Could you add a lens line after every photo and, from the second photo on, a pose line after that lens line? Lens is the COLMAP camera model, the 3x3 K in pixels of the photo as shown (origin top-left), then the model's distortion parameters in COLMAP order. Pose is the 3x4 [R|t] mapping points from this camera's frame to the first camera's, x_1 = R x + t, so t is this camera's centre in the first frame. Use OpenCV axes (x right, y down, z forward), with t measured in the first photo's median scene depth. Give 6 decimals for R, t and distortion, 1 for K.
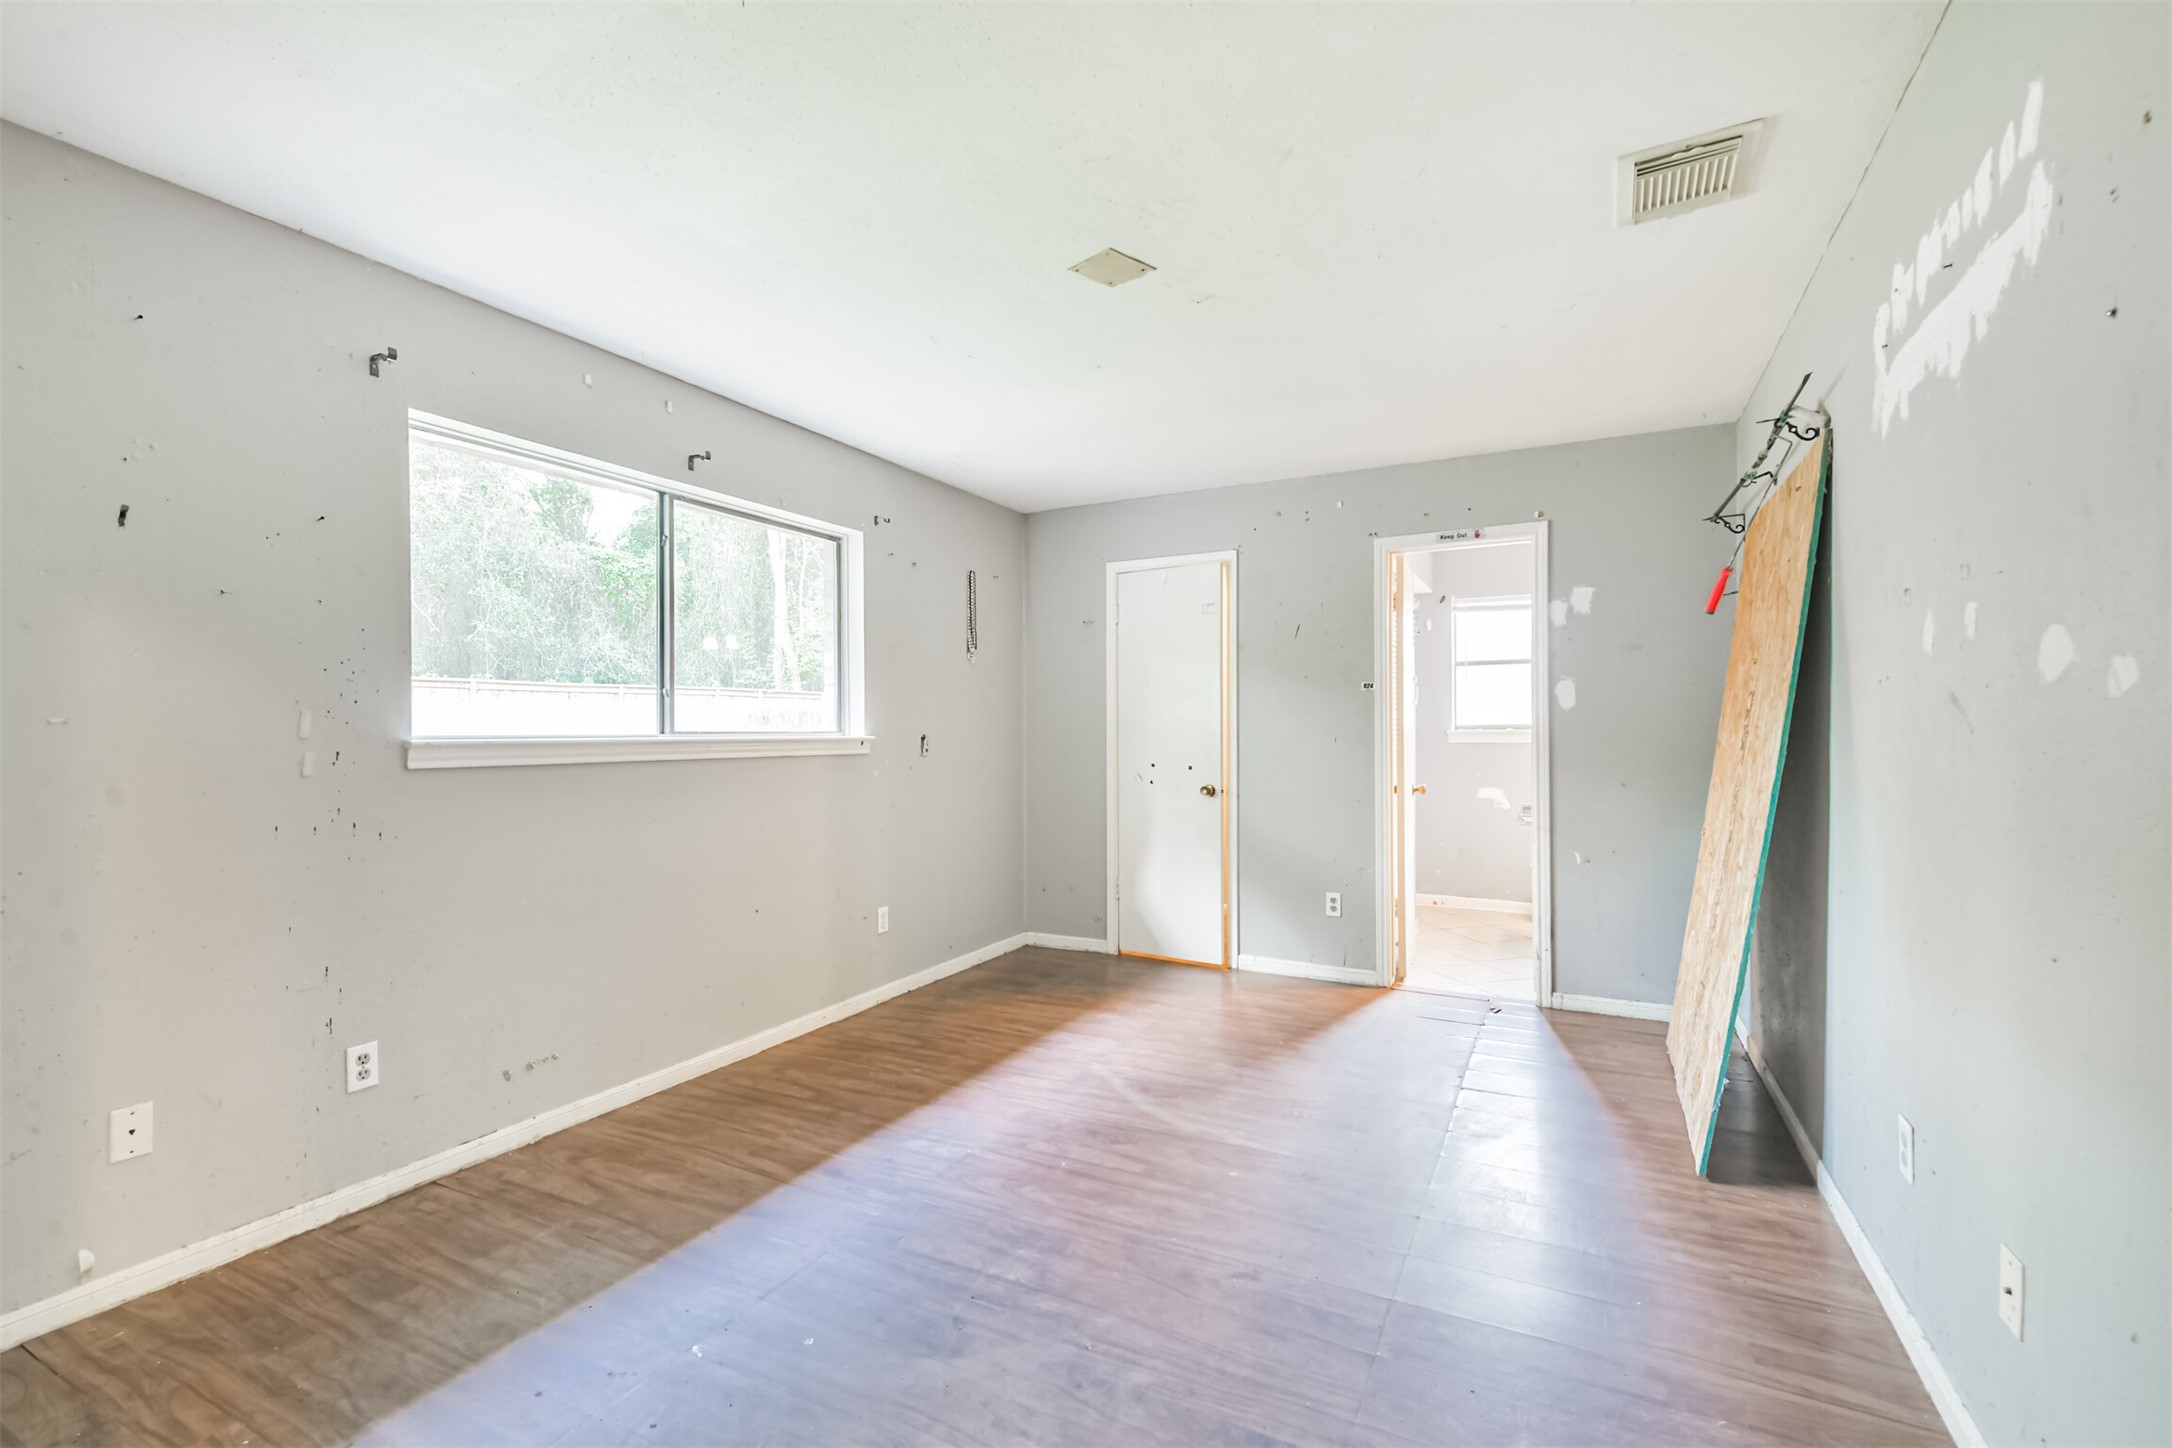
lens RADIAL K [[924.5, 0, 1091.9], [0, 924.5, 723.1], [0, 0, 1]] dist [0.034945, -0.013343]
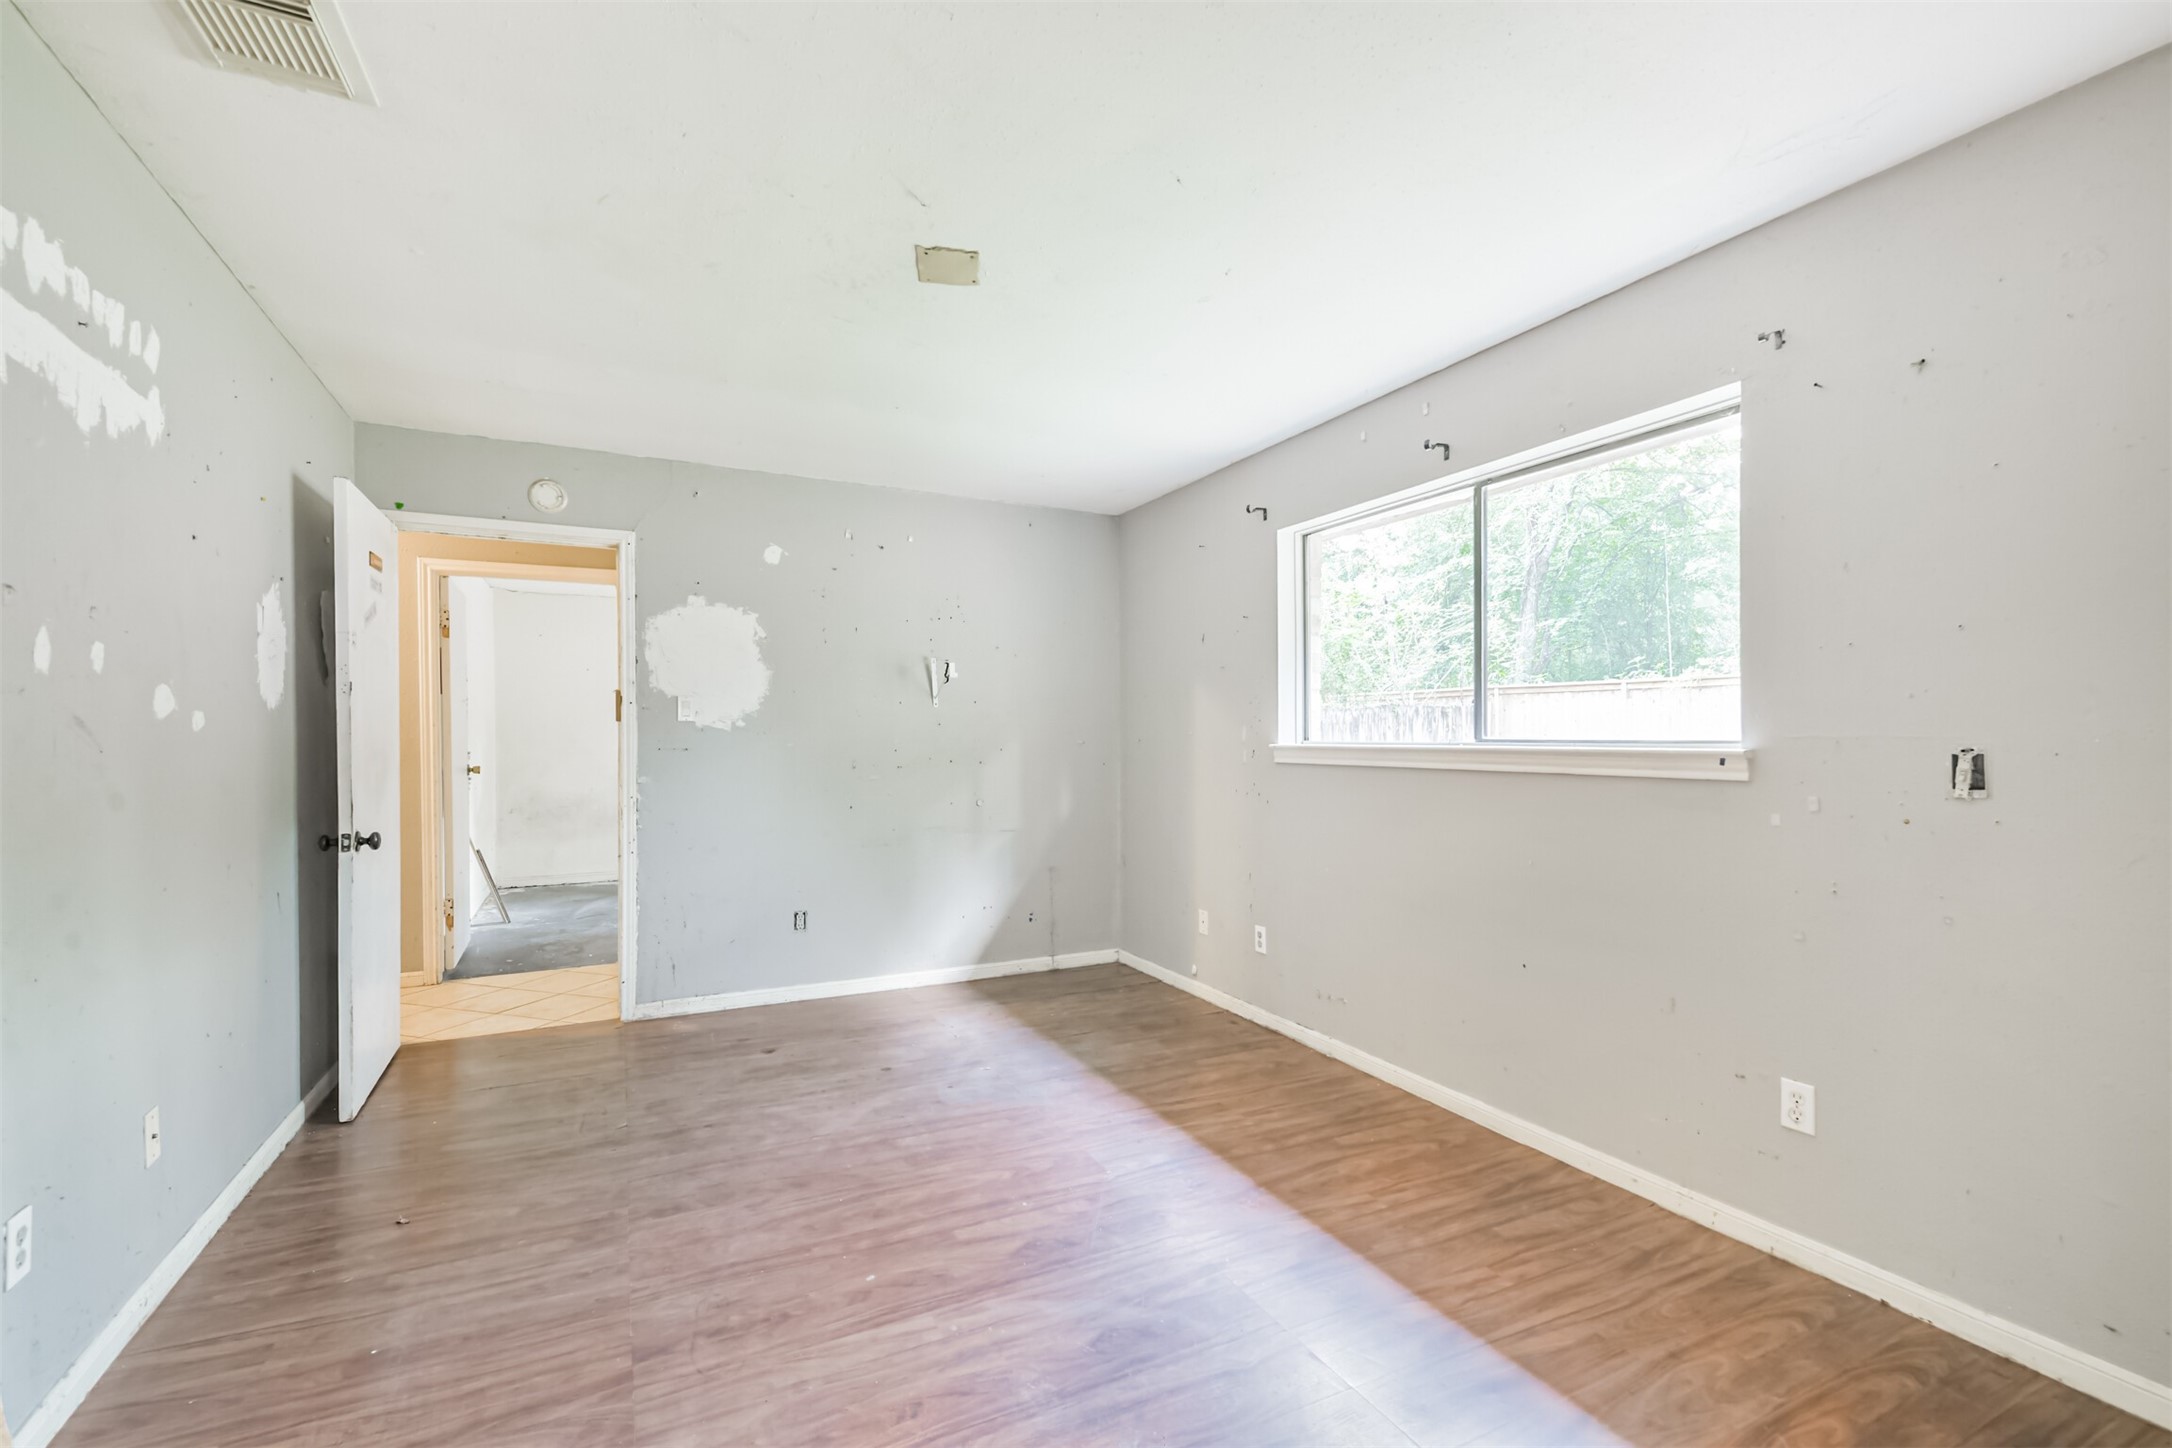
lens RADIAL K [[938.0, 0, 1088.7], [0, 938.0, 738.7], [0, 0, 1]] dist [0.010489, -0.000472]
pose [[-0.583395, 0.007678, -0.812152, 0.616046], [0.012335, 0.999924, 0.000593, 0.004056], [0.812095, -0.009671, -0.583445, 1.419625]]
